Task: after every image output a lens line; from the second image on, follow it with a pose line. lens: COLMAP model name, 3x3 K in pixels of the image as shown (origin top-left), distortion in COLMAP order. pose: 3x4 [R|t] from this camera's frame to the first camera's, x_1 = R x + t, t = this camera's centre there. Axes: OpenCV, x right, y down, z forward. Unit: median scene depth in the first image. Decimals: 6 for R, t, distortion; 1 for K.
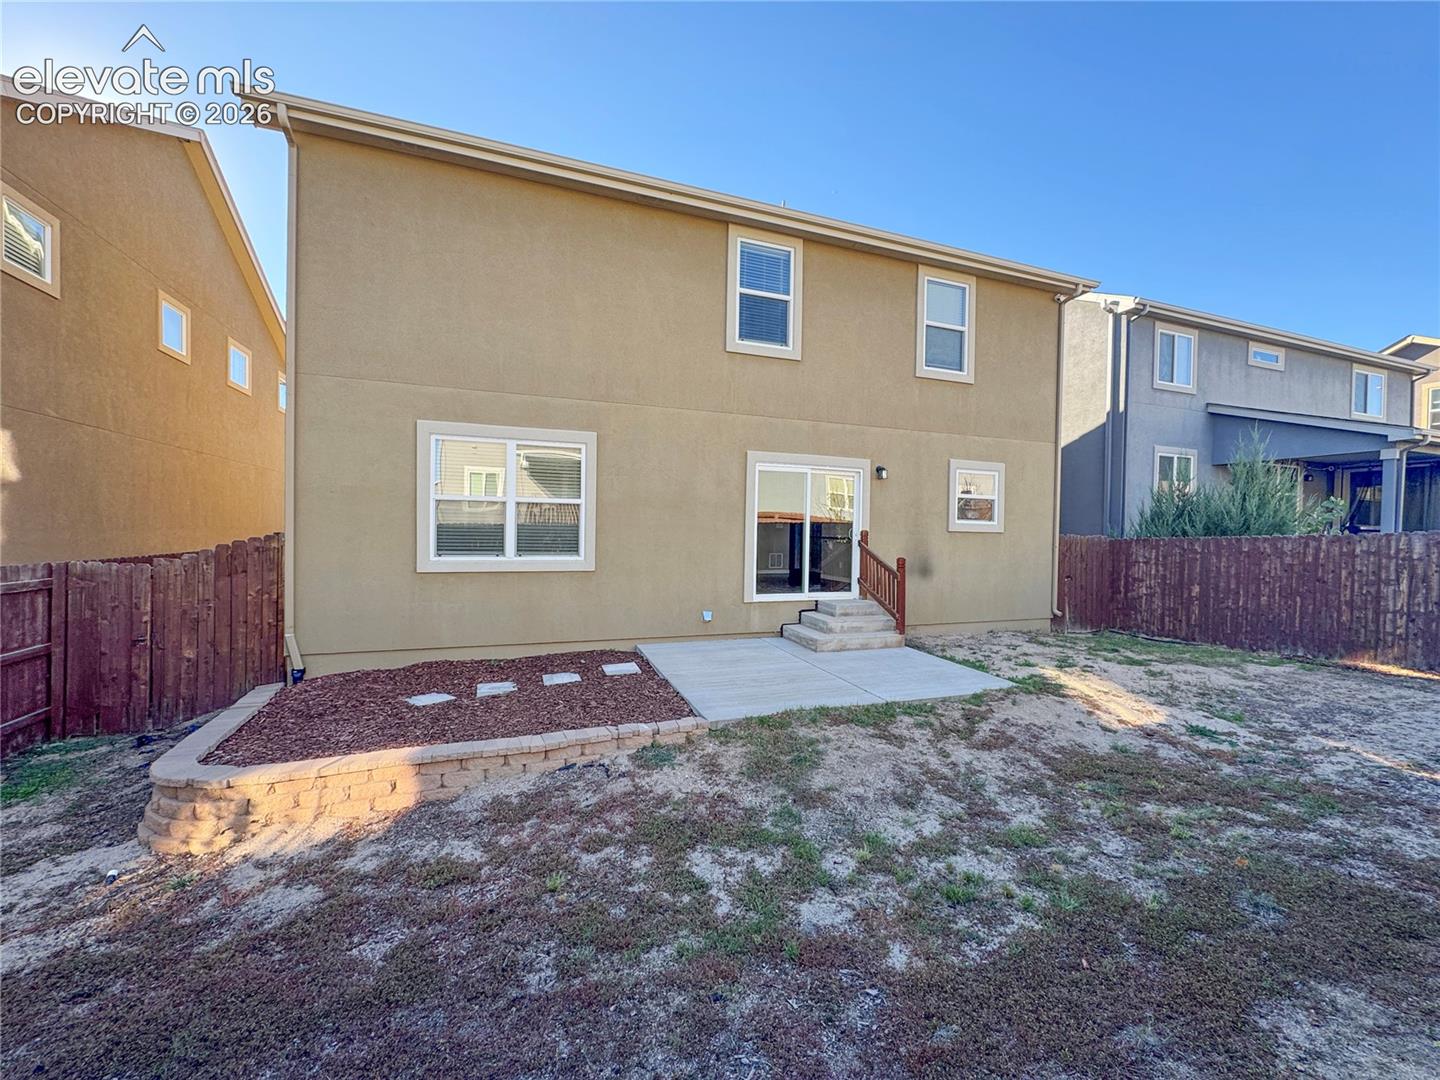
lens RADIAL K [[573.7, 0, 720.0], [0, 573.7, 540.0], [0, 0, 1]] dist [-0.002481, 0.000143]
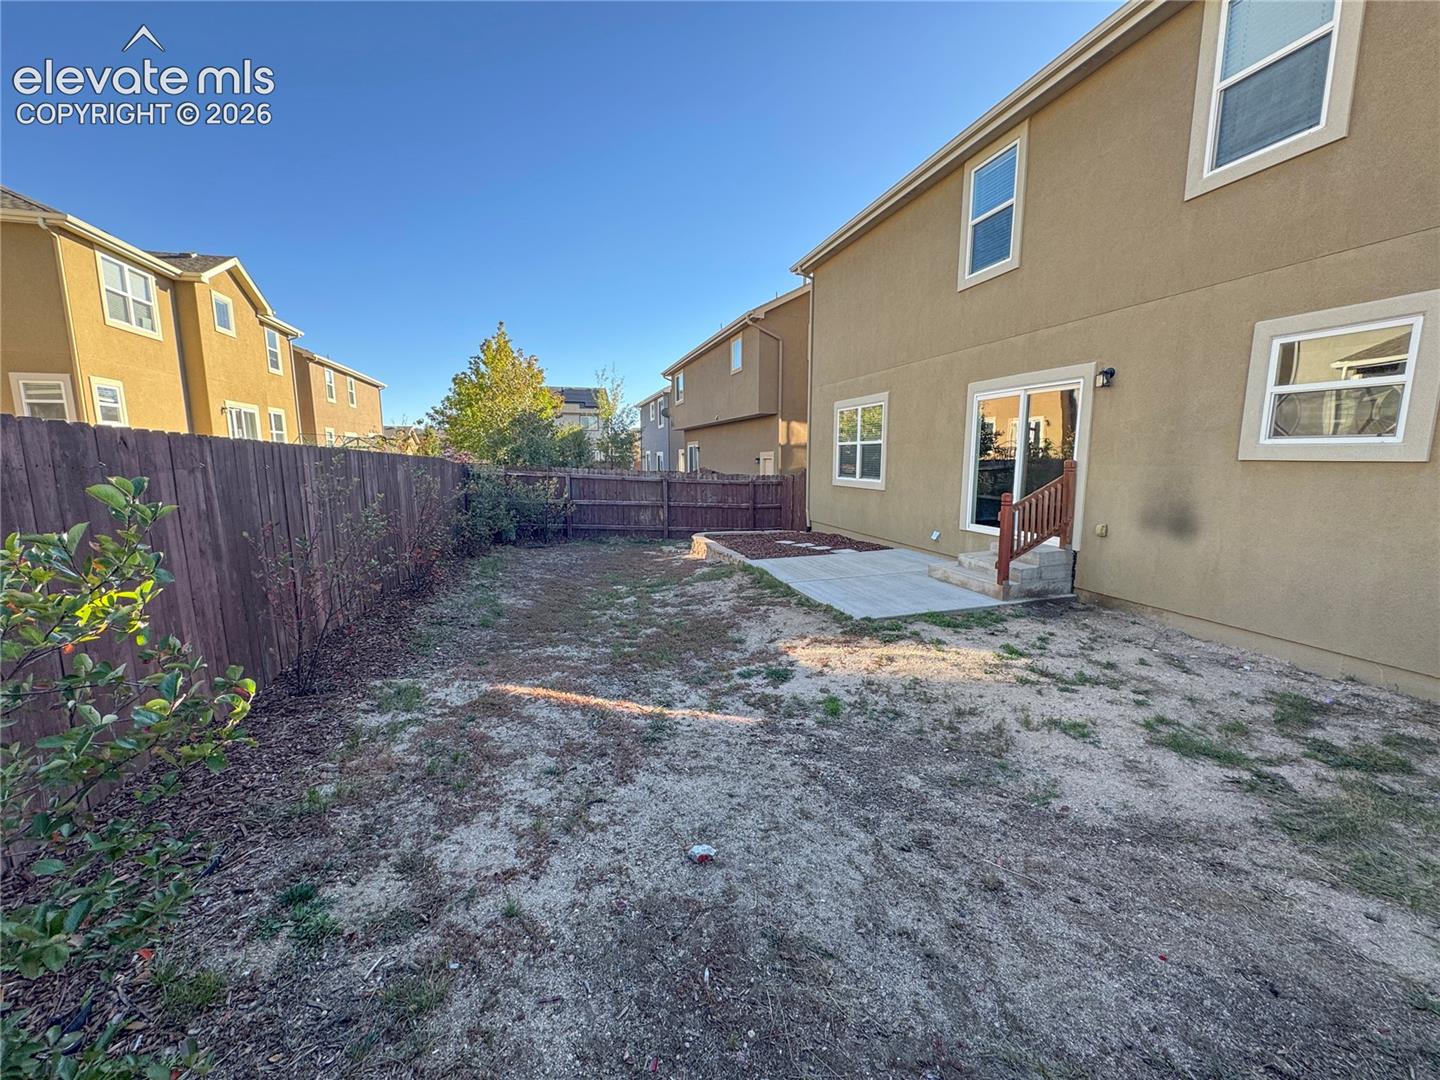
lens RADIAL K [[573.7, 0, 720.0], [0, 573.7, 540.0], [0, 0, 1]] dist [-0.002481, 0.000143]
pose [[-0.065401, 0.129232, -0.989455, 1.141842], [-0.018308, 0.991256, 0.130677, -0.002257], [0.997691, 0.026662, -0.062463, 0.627927]]
